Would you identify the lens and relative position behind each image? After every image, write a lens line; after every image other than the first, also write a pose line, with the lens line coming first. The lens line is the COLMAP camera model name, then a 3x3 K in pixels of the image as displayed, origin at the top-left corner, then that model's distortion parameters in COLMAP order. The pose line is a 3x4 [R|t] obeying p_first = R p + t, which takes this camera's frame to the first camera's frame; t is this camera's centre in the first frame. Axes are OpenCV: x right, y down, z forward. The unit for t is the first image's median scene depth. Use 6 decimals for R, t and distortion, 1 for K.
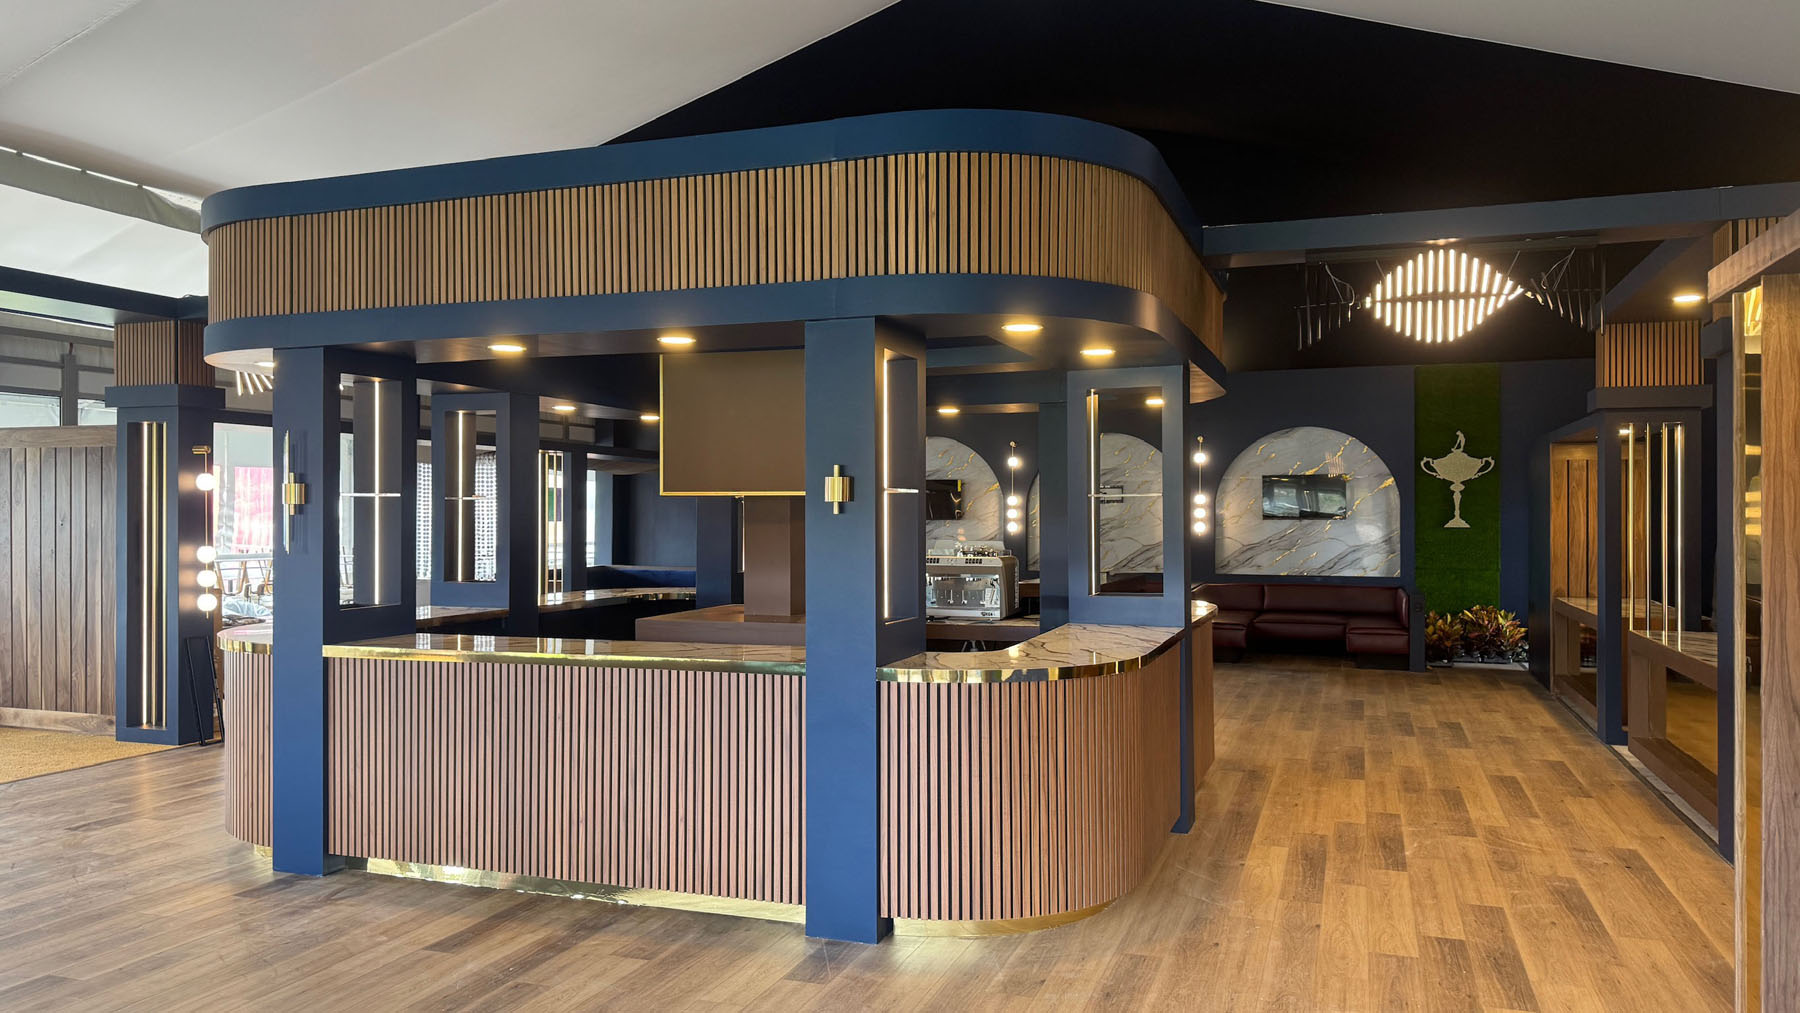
lens RADIAL K [[1254.6, 0, 896.4], [0, 1254.6, 508.5], [0, 0, 1]] dist [0.042514, -0.050322]
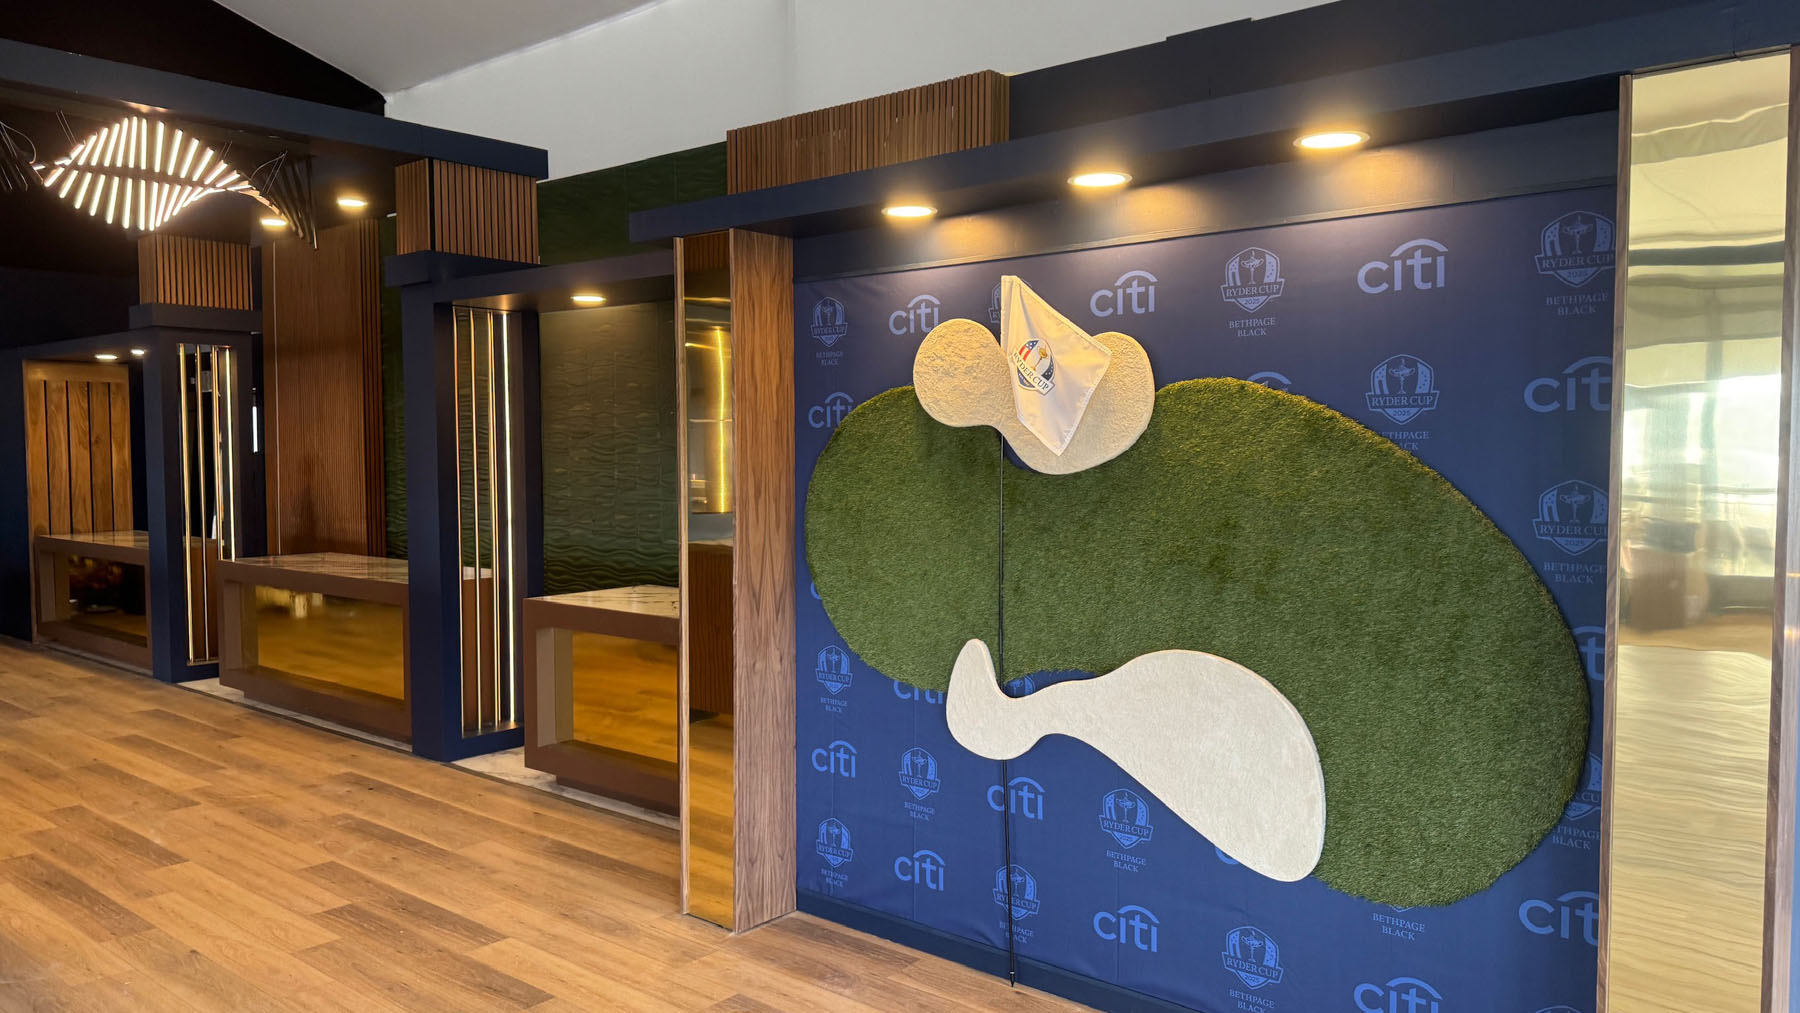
lens RADIAL K [[1254.6, 0, 896.4], [0, 1254.6, 508.5], [0, 0, 1]] dist [0.042514, -0.050322]
pose [[0.343395, -0.046639, 0.938032, -0.209107], [-0.004457, 0.998674, 0.051286, 0.007100], [-0.939180, -0.021793, 0.342732, 0.265502]]
